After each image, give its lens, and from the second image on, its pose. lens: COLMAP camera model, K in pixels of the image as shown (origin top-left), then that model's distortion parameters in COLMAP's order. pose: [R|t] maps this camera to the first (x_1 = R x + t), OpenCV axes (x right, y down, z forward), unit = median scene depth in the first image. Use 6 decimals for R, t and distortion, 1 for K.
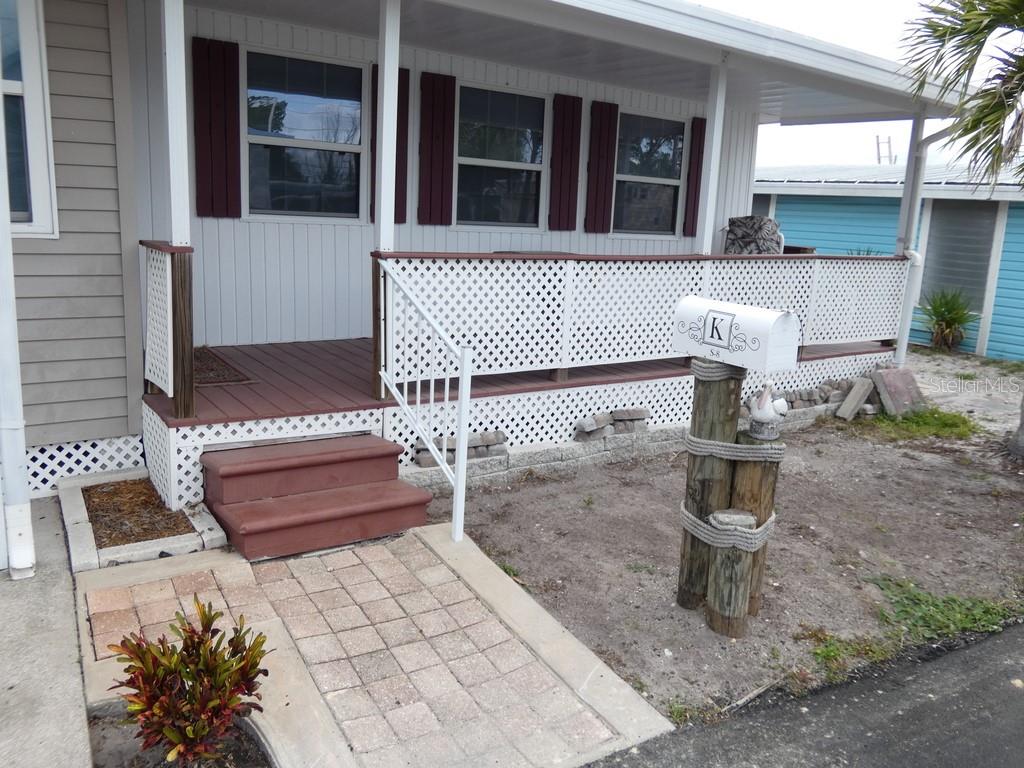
lens RADIAL K [[817.9, 0, 516.3], [0, 817.9, 380.8], [0, 0, 1]] dist [-0.005710, -0.004176]
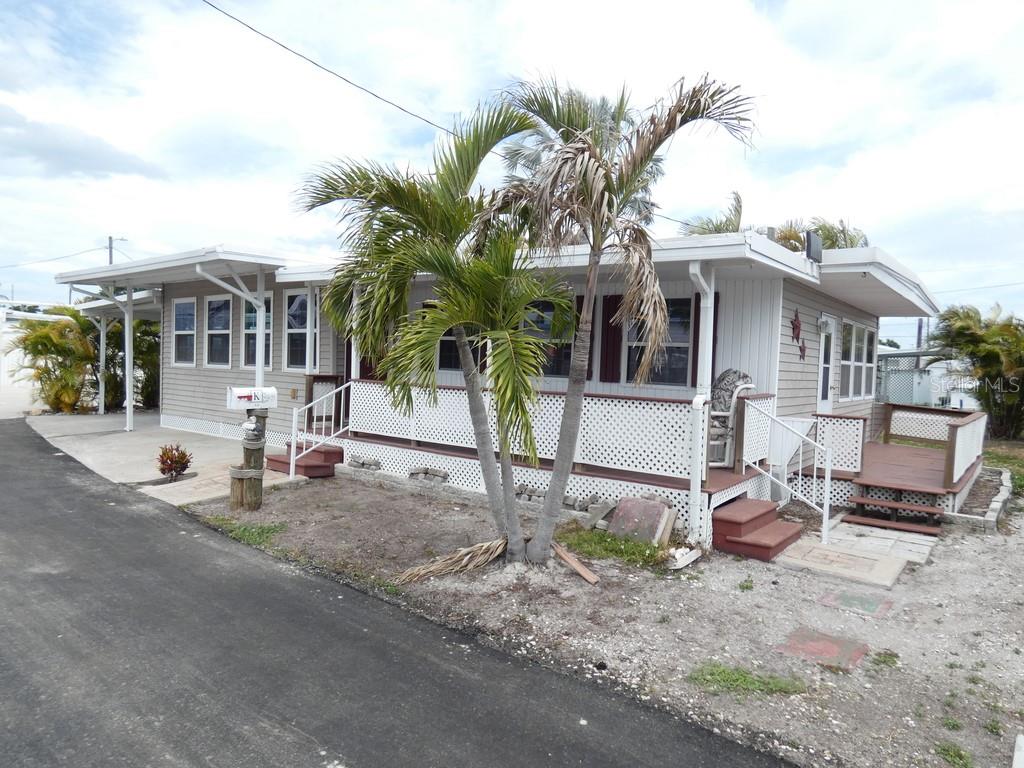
lens RADIAL K [[655.2, 0, 521.3], [0, 655.2, 385.6], [0, 0, 1]] dist [-0.007003, -0.004610]
pose [[0.310581, 0.003293, -0.950541, 1.648802], [-0.209657, 0.975604, -0.065124, -0.094963], [0.927137, 0.219514, 0.303695, 0.720436]]
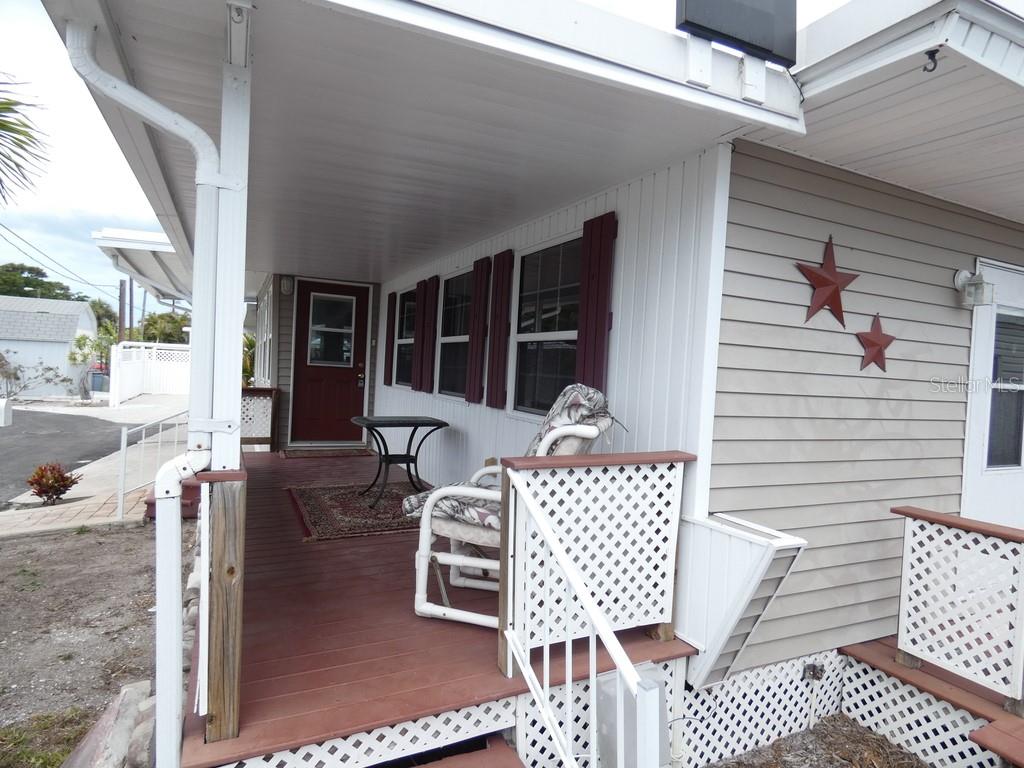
lens RADIAL K [[611.8, 0, 517.5], [0, 611.8, 382.7], [0, 0, 1]] dist [-0.003002, -0.001420]
pose [[-0.145153, -0.035783, -0.988762, 0.997857], [-0.247568, 0.968870, 0.001281, -0.300595], [0.957936, 0.244972, -0.149493, 1.571064]]
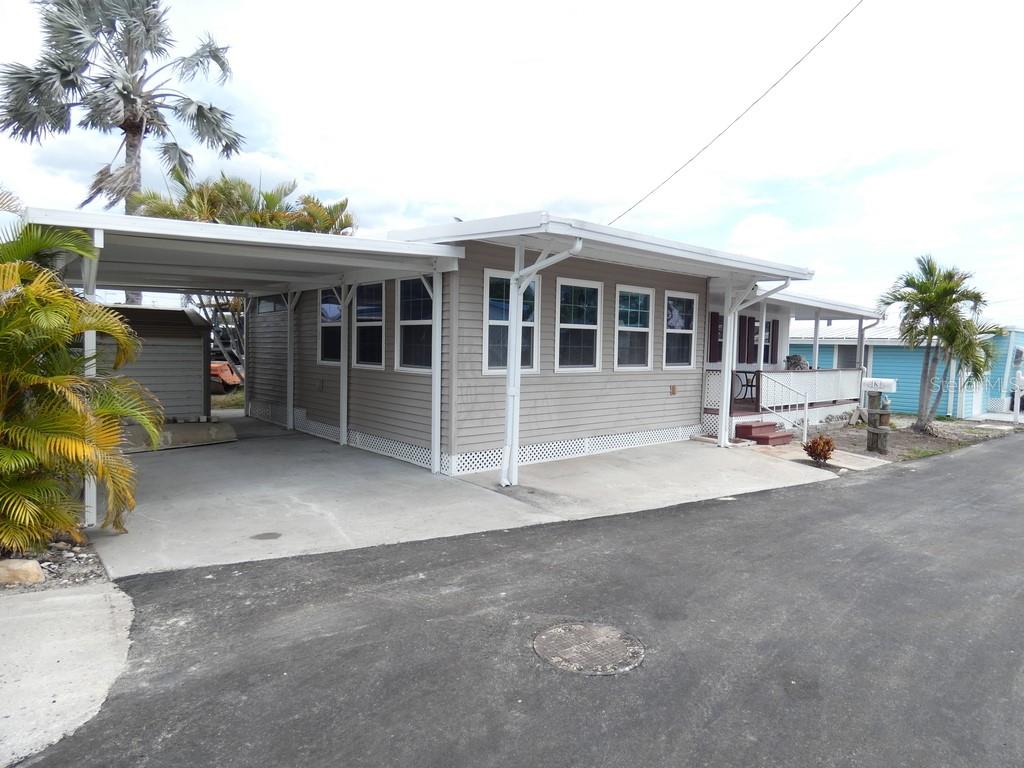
lens RADIAL K [[611.8, 0, 511.6], [0, 611.8, 393.3], [0, 0, 1]] dist [-0.003002, -0.001420]
pose [[0.993498, -0.038976, 0.106970, -1.284912], [0.052859, 0.990081, -0.130177, 0.195141], [-0.100835, 0.134985, 0.985703, -1.276278]]
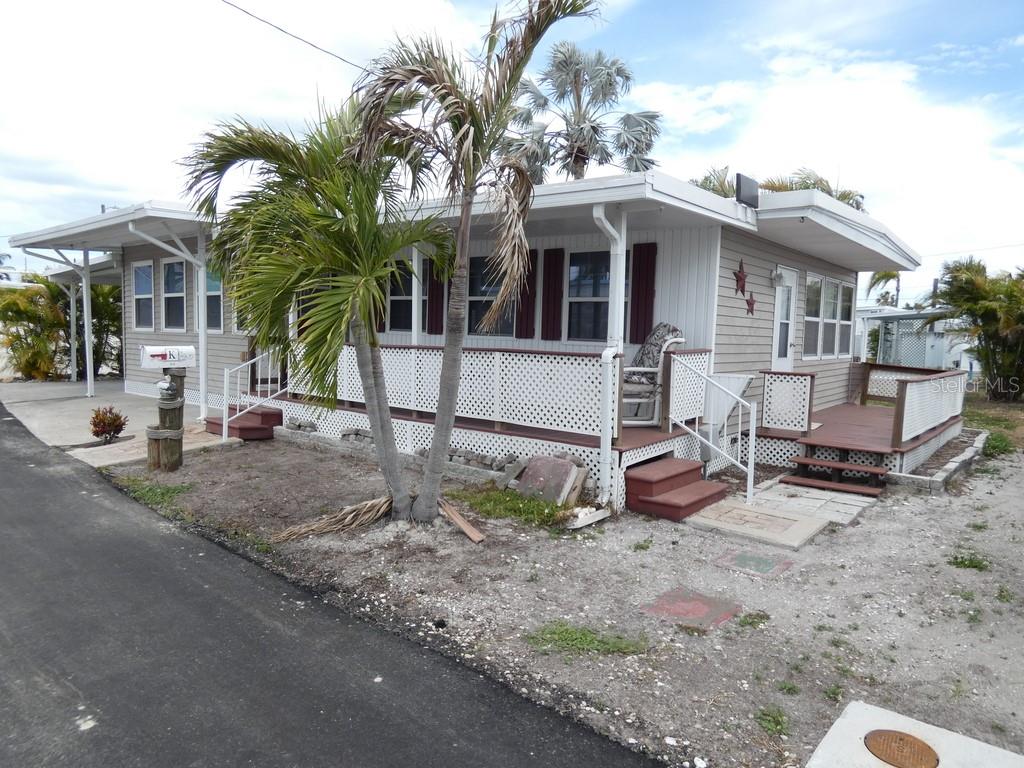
lens RADIAL K [[665.7, 0, 514.9], [0, 665.7, 376.8], [0, 0, 1]] dist [0.000429, -0.000146]
pose [[0.277431, 0.032381, -0.960200, 1.674990], [-0.204438, 0.978532, -0.026069, -0.110196], [0.938742, 0.203533, 0.278096, 0.914726]]
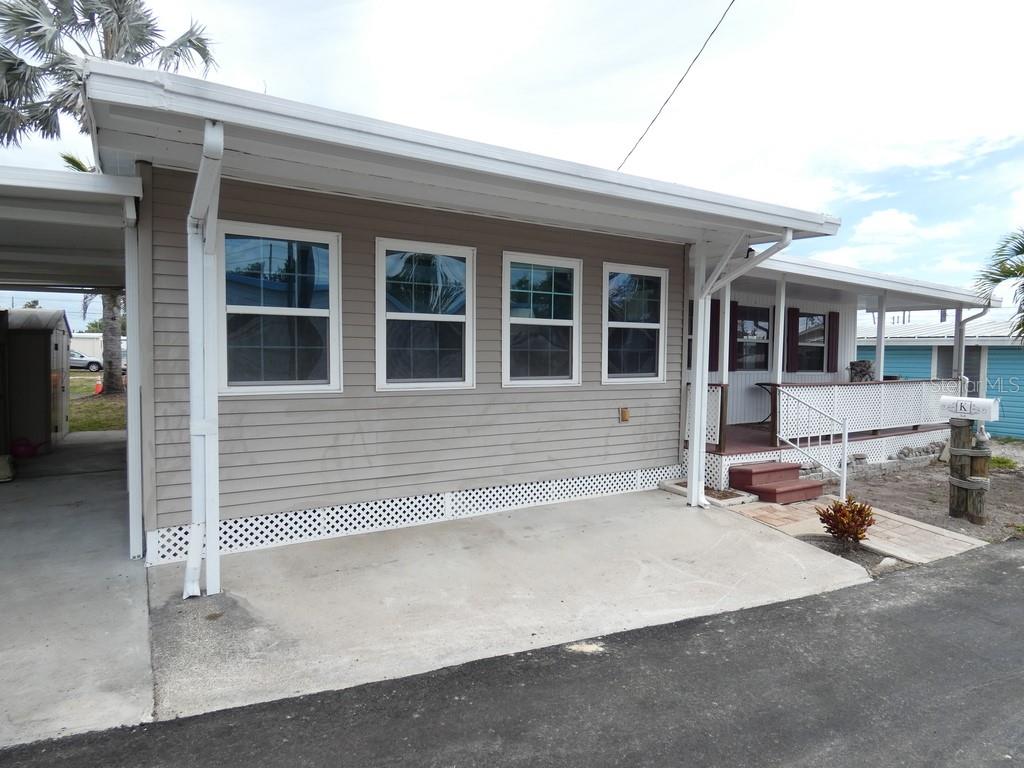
lens RADIAL K [[611.8, 0, 516.4], [0, 611.8, 388.7], [0, 0, 1]] dist [-0.003002, -0.001420]
pose [[0.998389, -0.034771, -0.044843, -0.702229], [0.027481, 0.987688, -0.154001, 0.091360], [0.049645, 0.152521, 0.987053, -0.662969]]
